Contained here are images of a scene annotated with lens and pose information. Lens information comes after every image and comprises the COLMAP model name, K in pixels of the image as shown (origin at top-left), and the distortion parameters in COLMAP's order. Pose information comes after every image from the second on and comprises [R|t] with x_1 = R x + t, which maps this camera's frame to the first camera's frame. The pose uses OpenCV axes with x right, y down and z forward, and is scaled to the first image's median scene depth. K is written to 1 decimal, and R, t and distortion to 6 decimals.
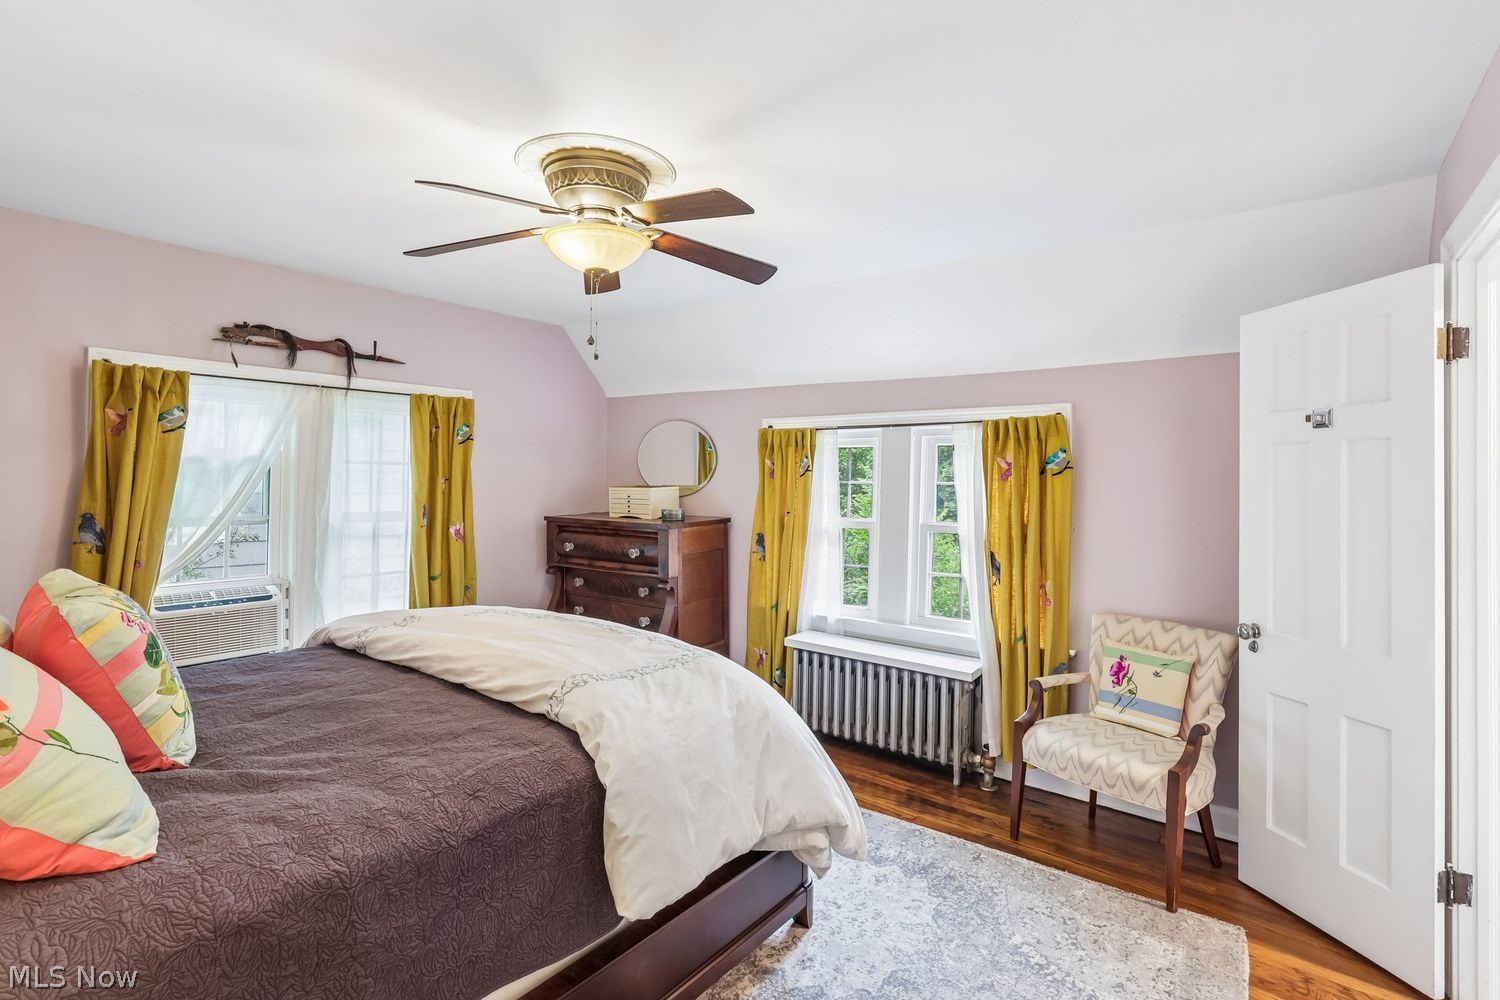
lens RADIAL K [[711.5, 0, 731.4], [0, 711.5, 481.8], [0, 0, 1]] dist [0.000240, 0.000894]
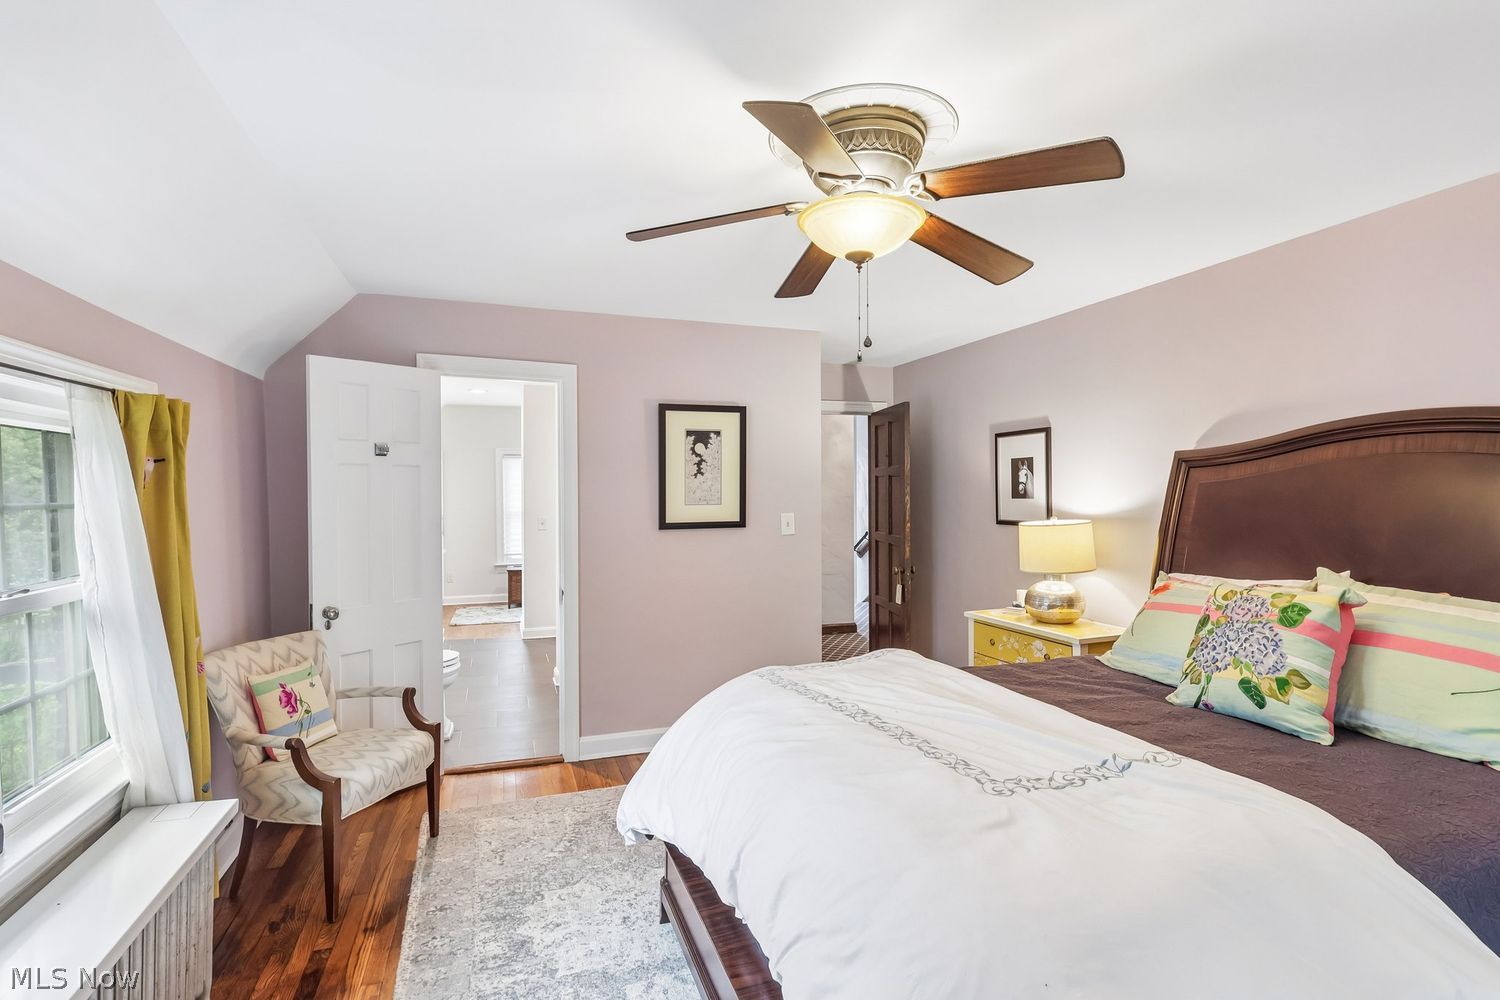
lens RADIAL K [[711.5, 0, 742.4], [0, 711.5, 501.6], [0, 0, 1]] dist [0.000240, 0.000894]
pose [[-0.842517, -0.019285, 0.538325, -0.354108], [-0.008188, 0.999702, 0.022999, -0.016960], [-0.538608, 0.014969, -0.842424, 1.179523]]
